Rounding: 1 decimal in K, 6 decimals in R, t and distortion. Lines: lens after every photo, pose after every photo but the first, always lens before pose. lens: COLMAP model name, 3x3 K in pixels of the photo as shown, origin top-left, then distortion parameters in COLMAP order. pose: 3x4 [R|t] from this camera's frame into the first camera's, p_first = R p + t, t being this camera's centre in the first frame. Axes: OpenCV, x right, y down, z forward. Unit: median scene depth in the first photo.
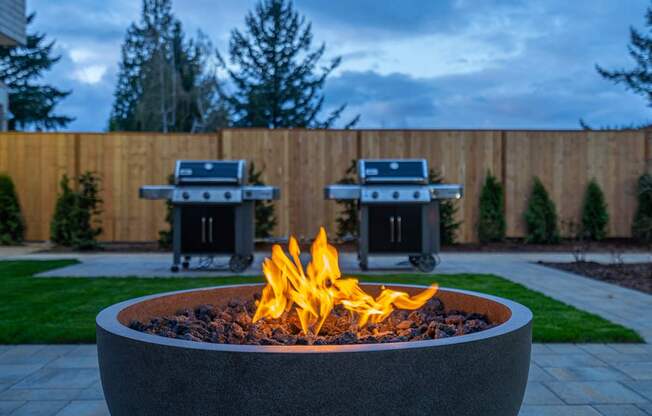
lens RADIAL K [[638.5, 0, 326.0], [0, 638.5, 208.0], [0, 0, 1]] dist [-0.008698, -0.008729]
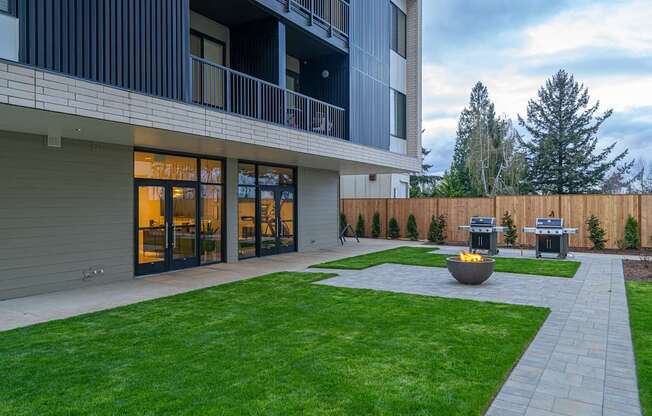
lens RADIAL K [[478.1, 0, 326.0], [0, 478.1, 208.0], [0, 0, 1]] dist [0.000539, 0.000327]
pose [[0.833880, 0.009615, -0.551862, 0.086543], [-0.005138, 0.999940, 0.009658, -0.026904], [0.551921, -0.005218, 0.833880, -0.247874]]
